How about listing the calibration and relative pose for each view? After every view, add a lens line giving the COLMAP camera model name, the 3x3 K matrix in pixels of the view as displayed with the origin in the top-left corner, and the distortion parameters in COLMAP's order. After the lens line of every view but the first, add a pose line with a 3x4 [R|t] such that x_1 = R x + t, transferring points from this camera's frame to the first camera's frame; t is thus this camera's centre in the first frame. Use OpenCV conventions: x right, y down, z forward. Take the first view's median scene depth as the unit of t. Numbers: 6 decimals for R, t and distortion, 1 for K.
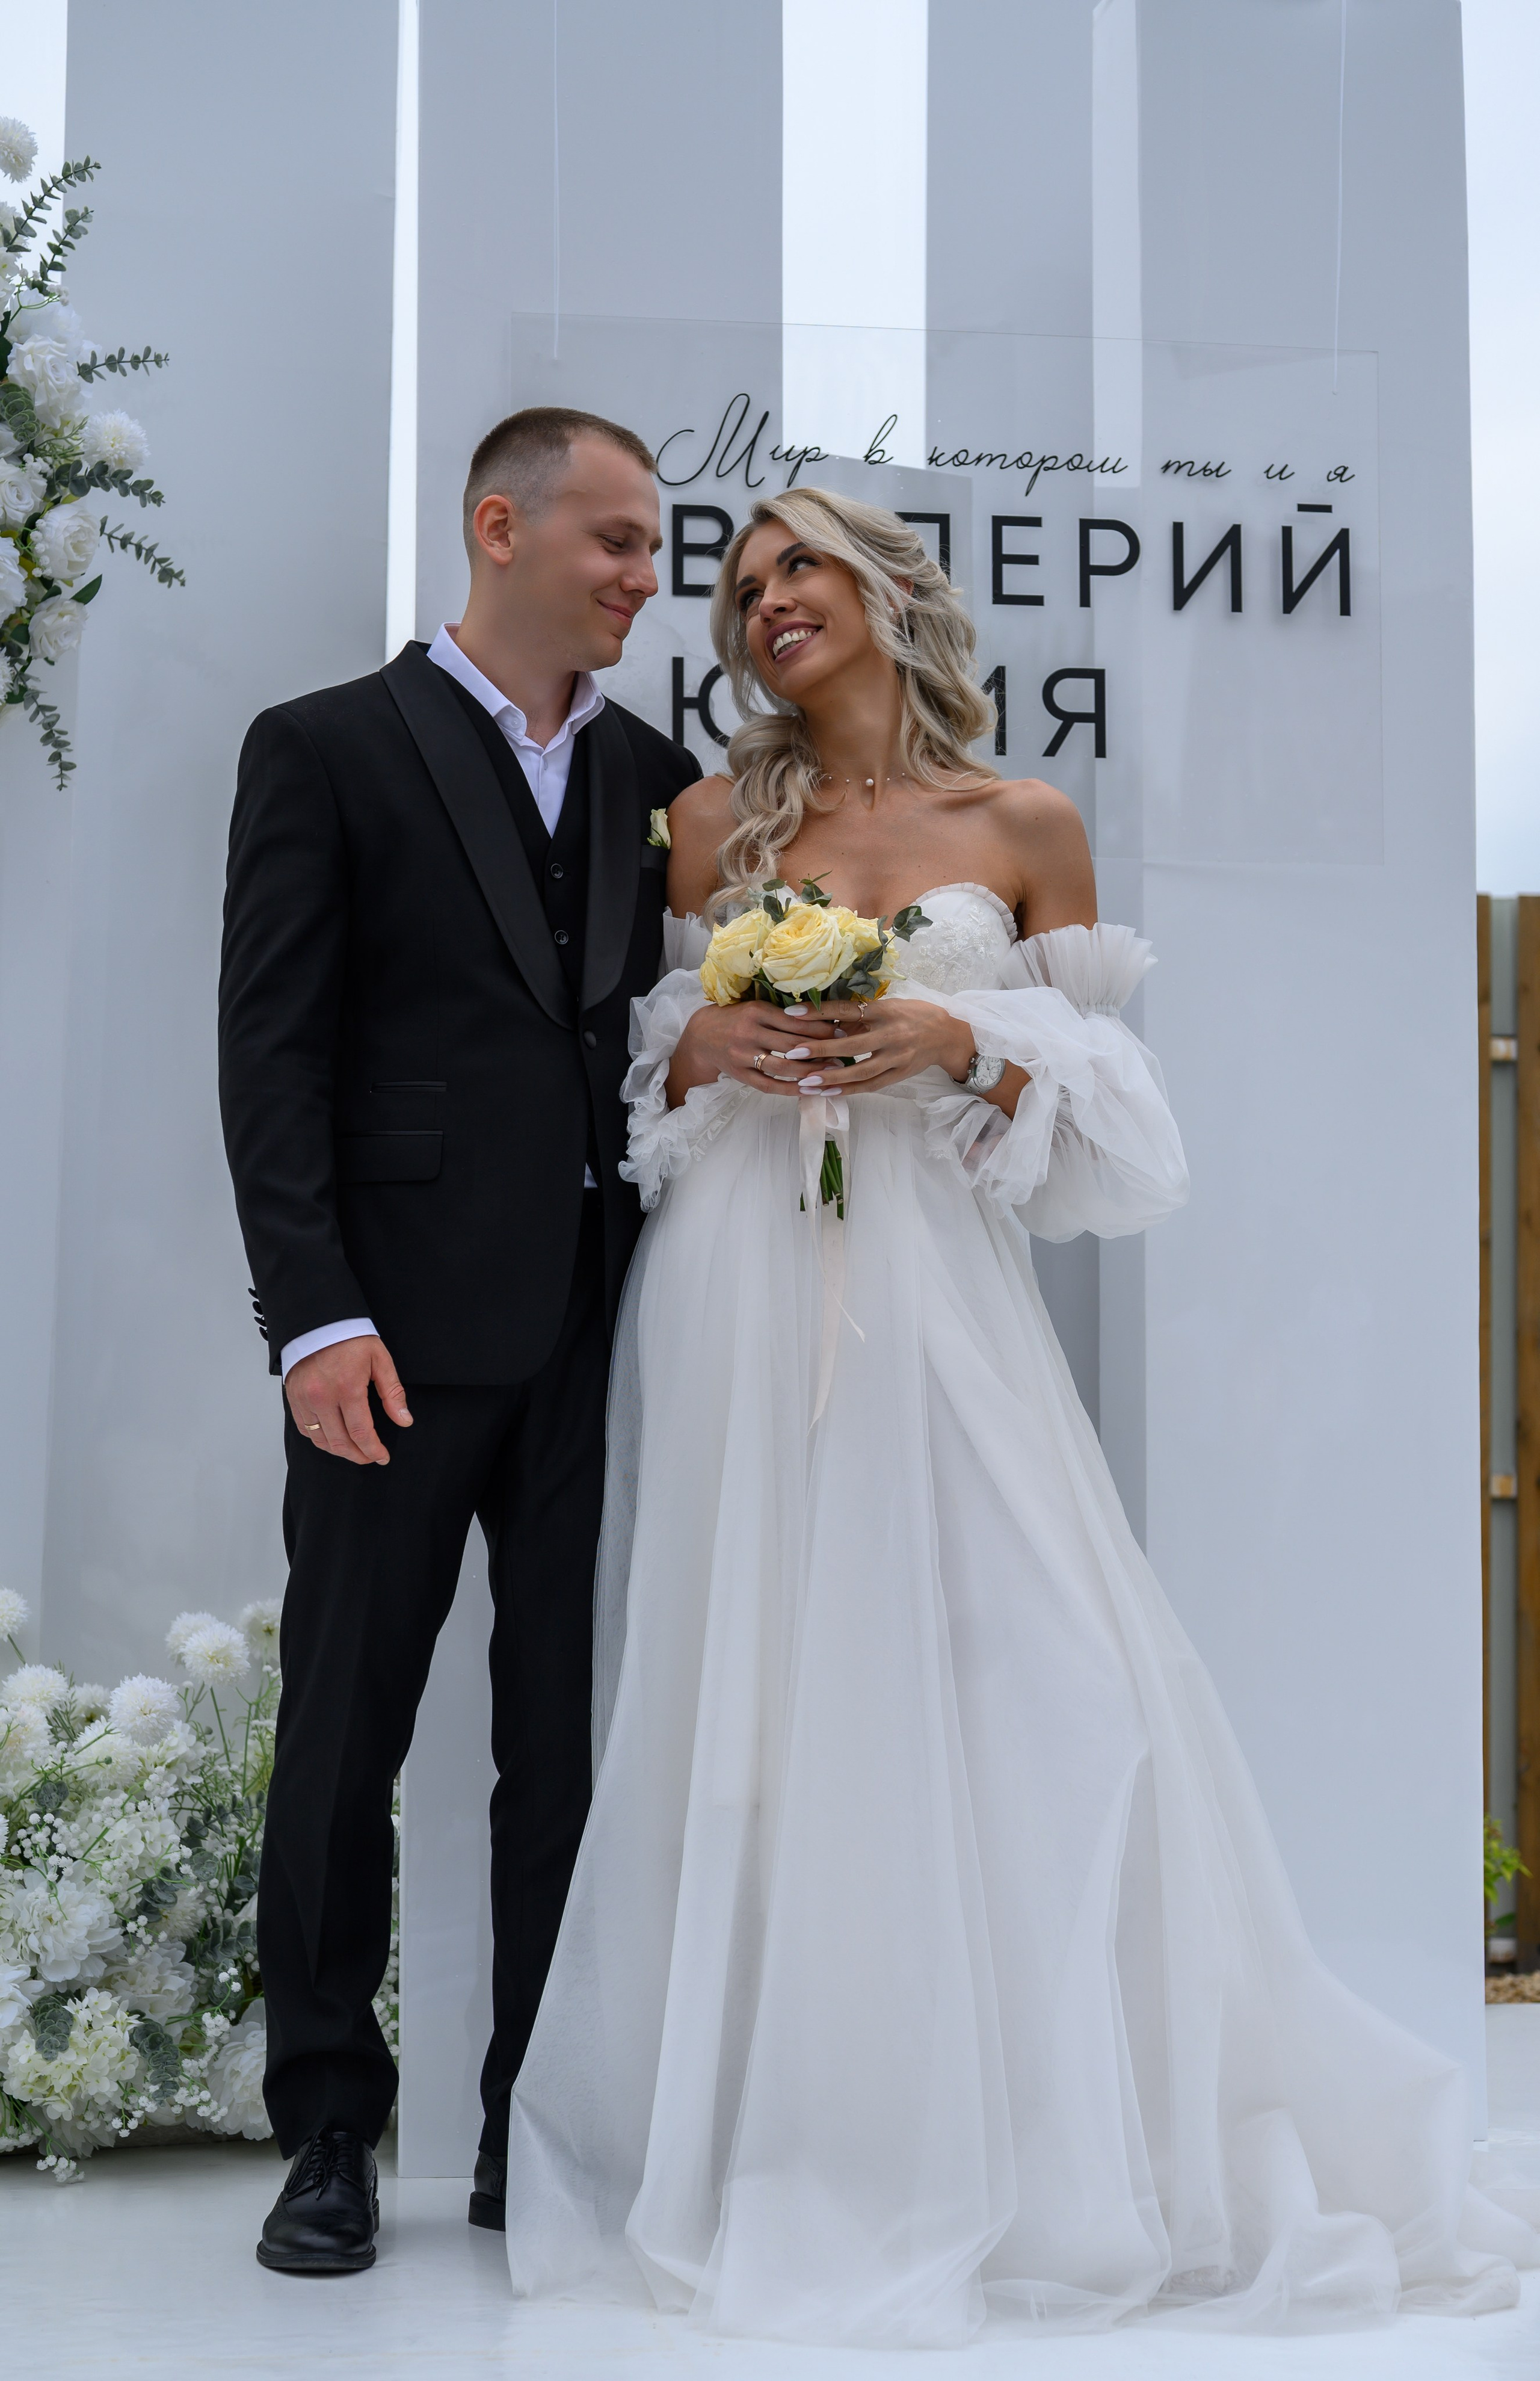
lens RADIAL K [[3793.3, 0, 808.6], [0, 3793.3, 1257.1], [0, 0, 1]] dist [-0.001118, 0.000000]
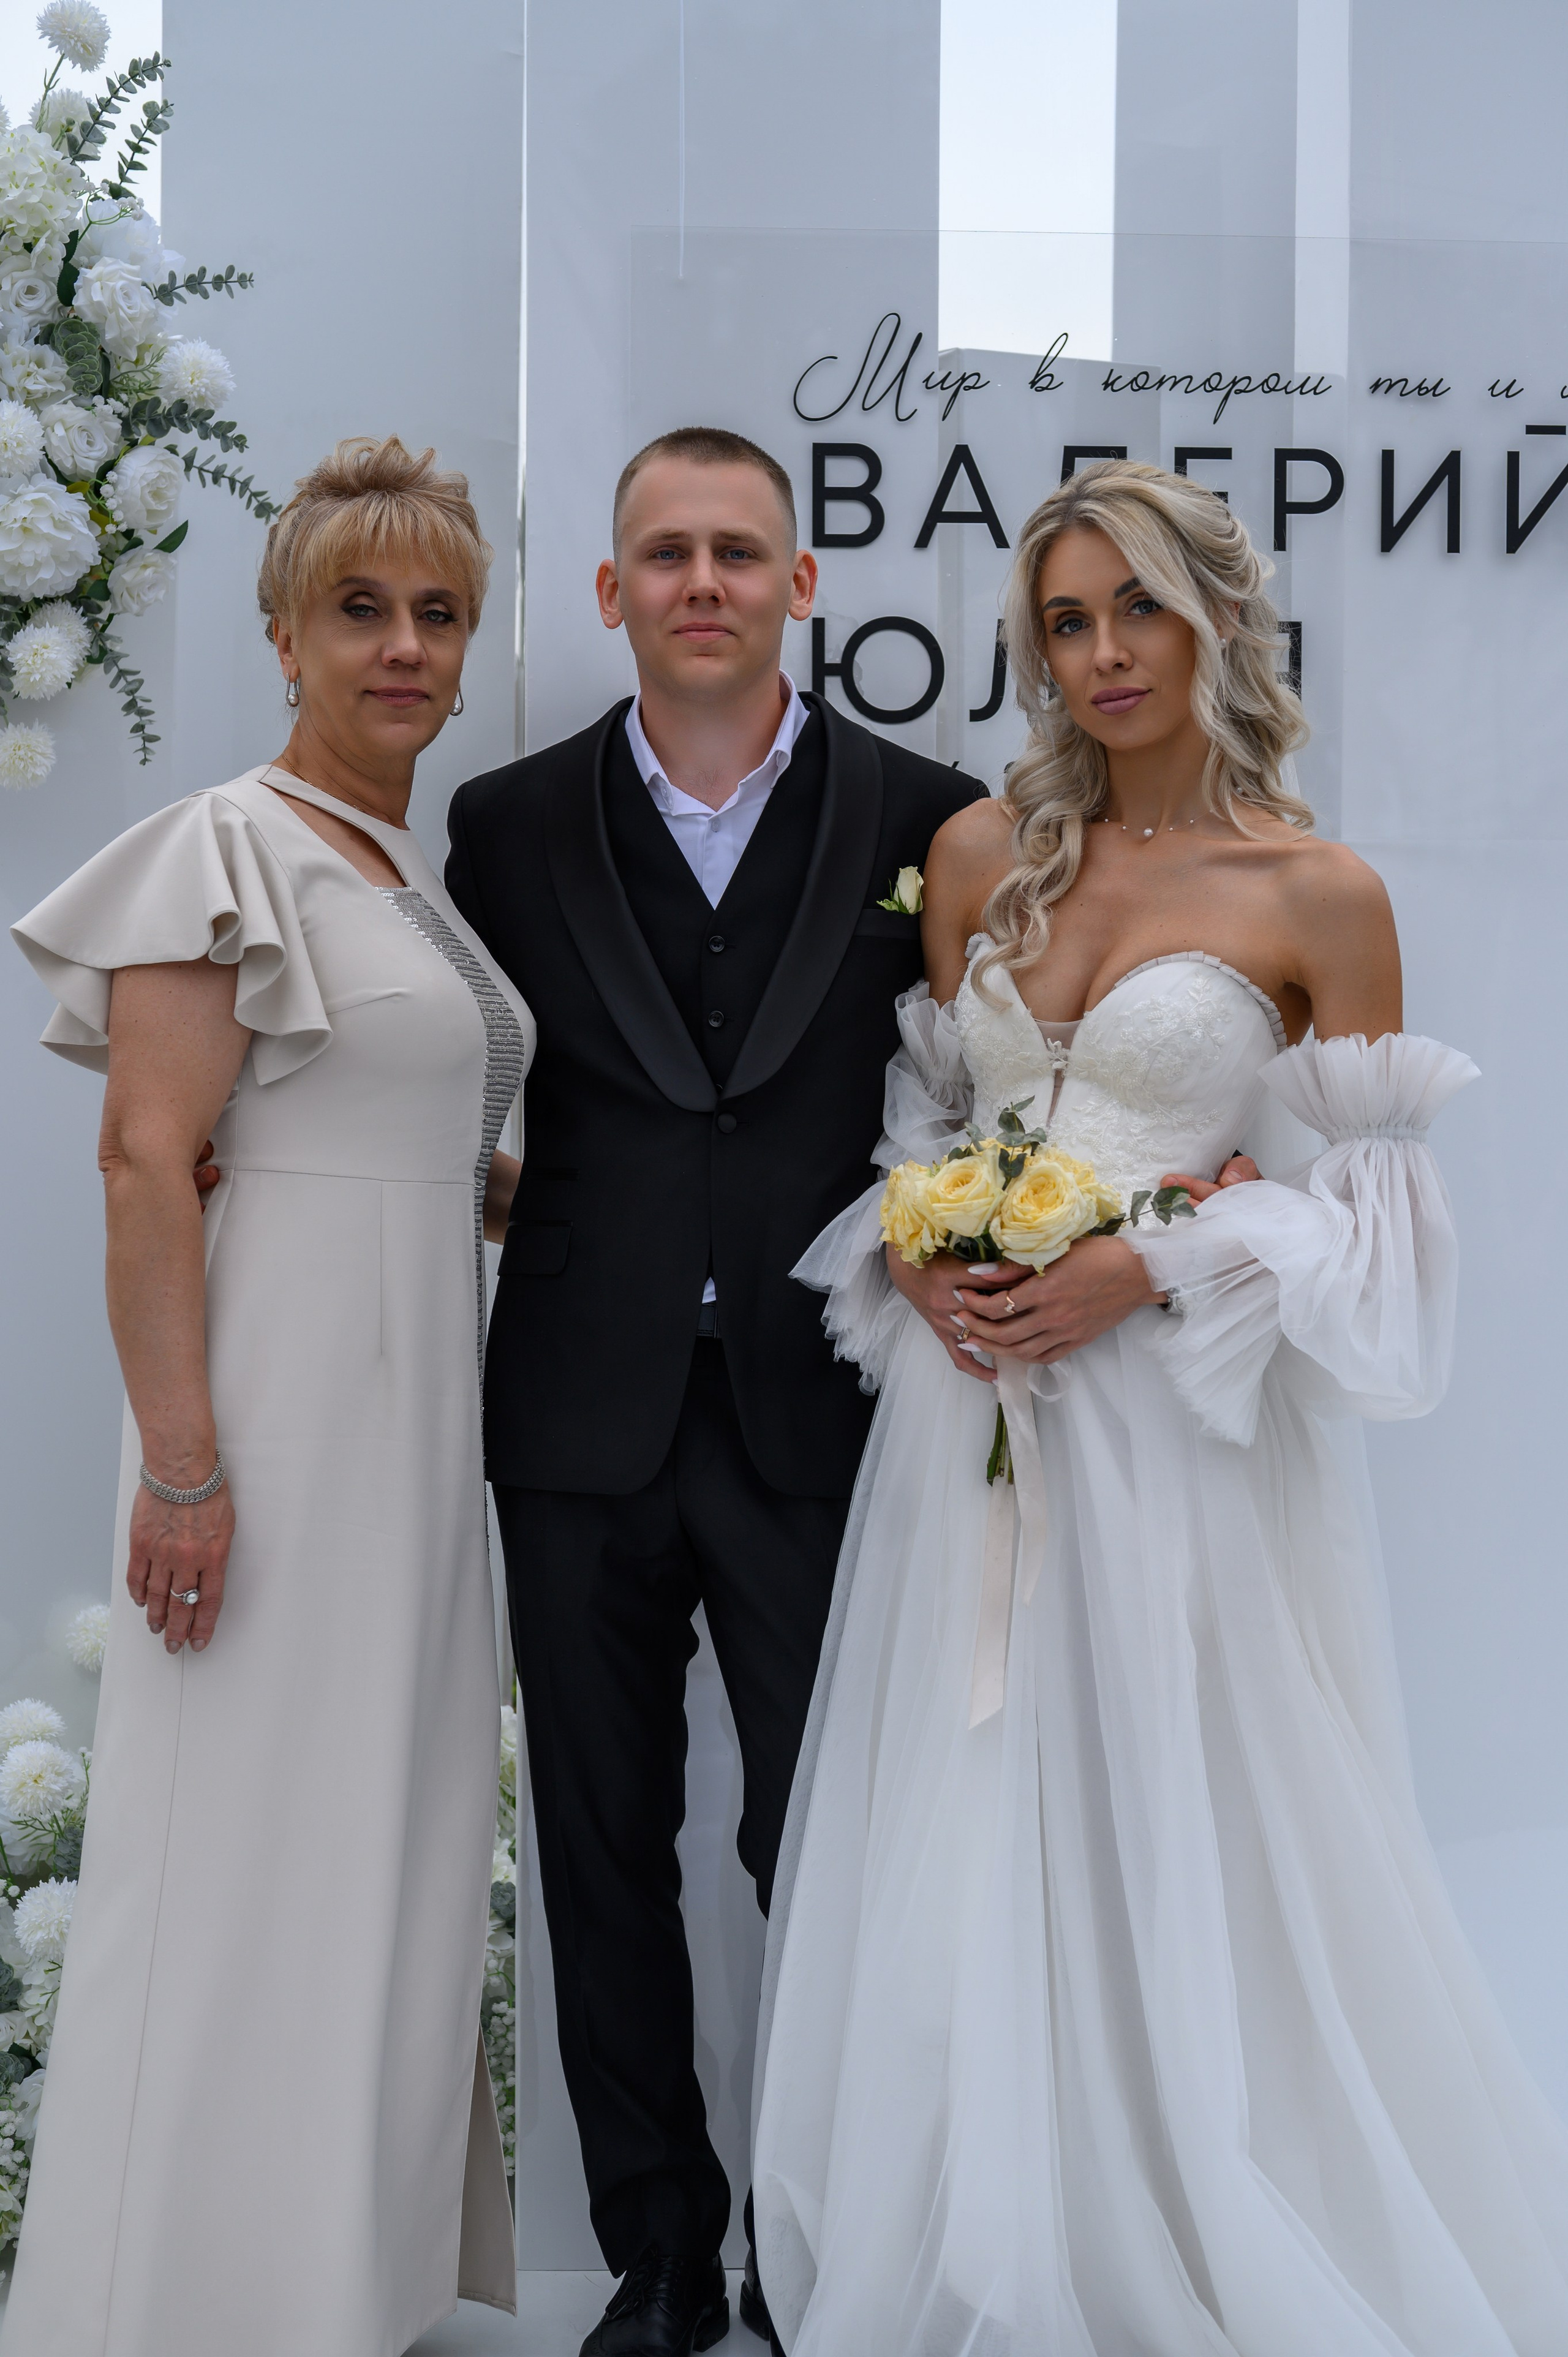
lens RADIAL K [[3523.6, 0, 794.7], [0, 3523.6, 1169.9], [0, 0, 1]] dist [0.007066, 0.000000]
pose [[0.996677, 0.008043, -0.081055, 0.028011], [0.000727, 0.994195, 0.107587, -0.116884], [0.081450, -0.107288, 0.990886, 0.161402]]
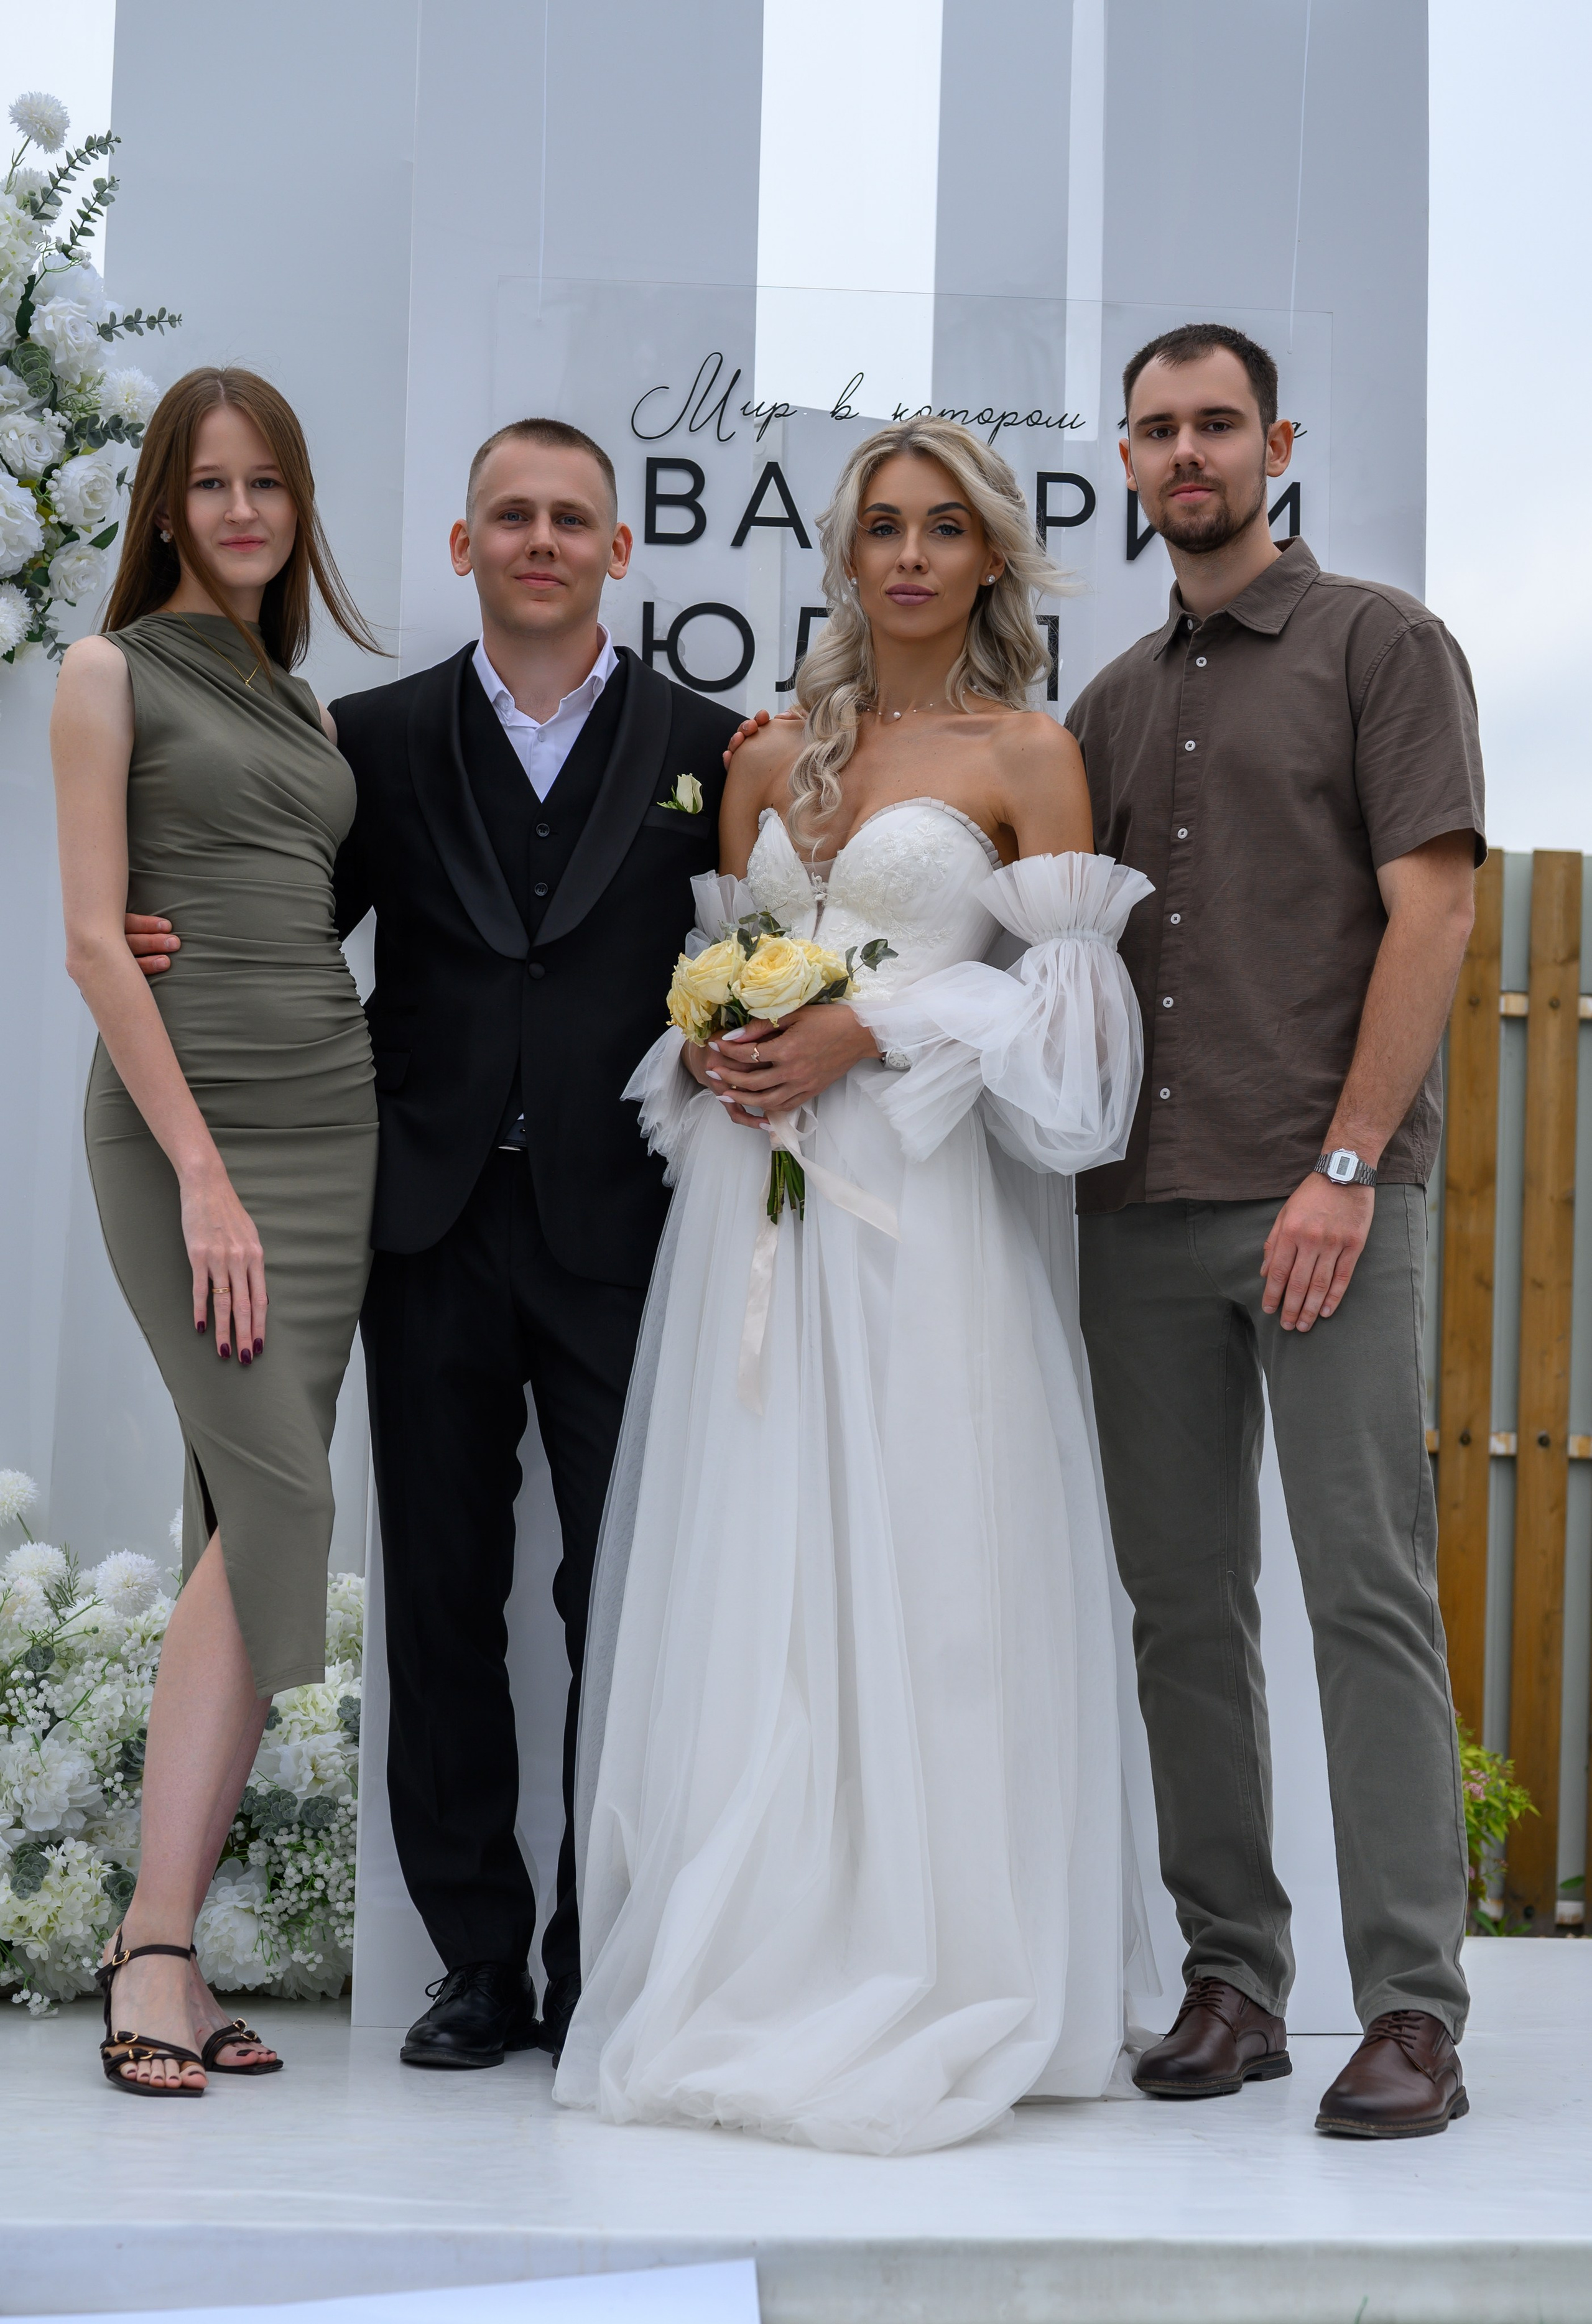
lens RADIAL K [[4032.6, 0, 824.0], [0, 4032.6, 1259.5], [0, 0, 1]] dist [-0.001038, 0.000000]
pose [[0.997043, 0.017963, -0.074719, 0.100404], [-0.018119, 0.999835, -0.001410, 0.025530], [0.074681, 0.002759, 0.997204, -0.115179]]
